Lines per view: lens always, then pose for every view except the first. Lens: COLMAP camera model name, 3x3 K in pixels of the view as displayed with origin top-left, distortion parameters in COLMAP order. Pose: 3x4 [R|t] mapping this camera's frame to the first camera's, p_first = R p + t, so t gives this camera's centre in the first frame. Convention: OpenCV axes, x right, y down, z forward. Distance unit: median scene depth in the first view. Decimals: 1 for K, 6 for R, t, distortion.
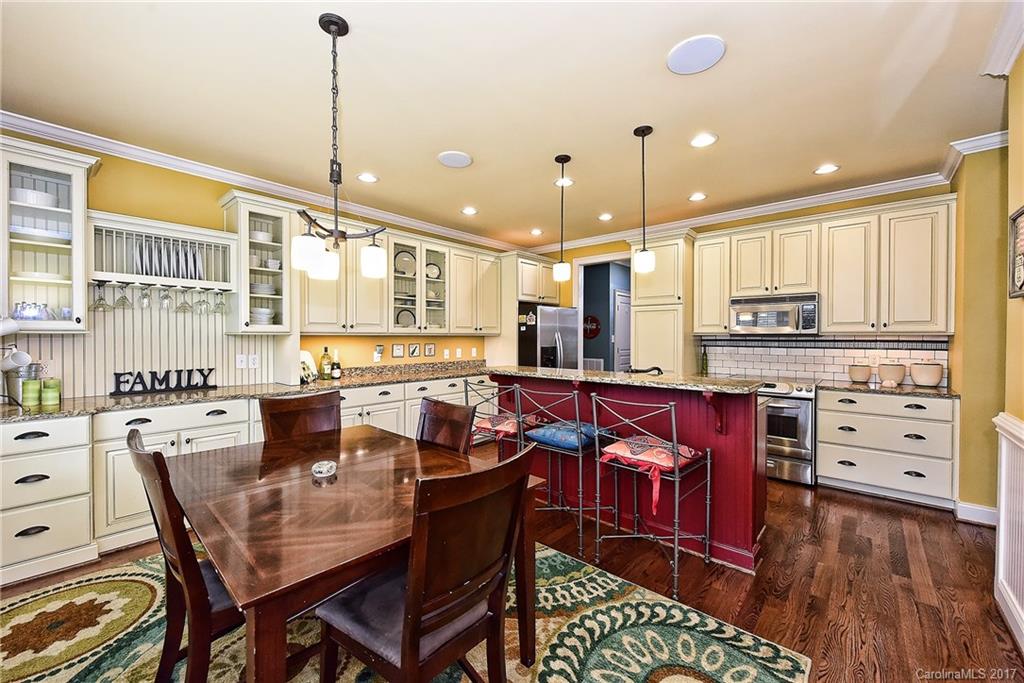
lens RADIAL K [[407.7, 0, 512.0], [0, 407.7, 341.5], [0, 0, 1]] dist [0.001547, 0.000139]
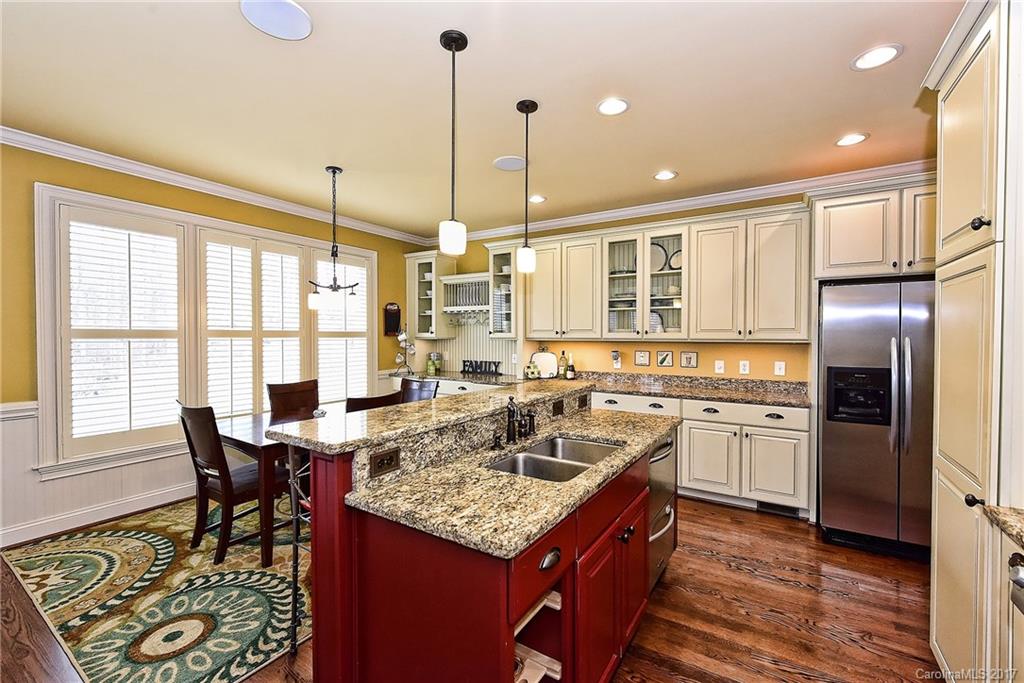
lens RADIAL K [[428.2, 0, 512.0], [0, 428.2, 341.5], [0, 0, 1]] dist [0.001420, -0.000483]
pose [[0.149909, 0.014463, -0.988594, 0.836257], [-0.014058, 0.999823, 0.012495, -0.029708], [0.988600, 0.012024, 0.150086, 0.805962]]
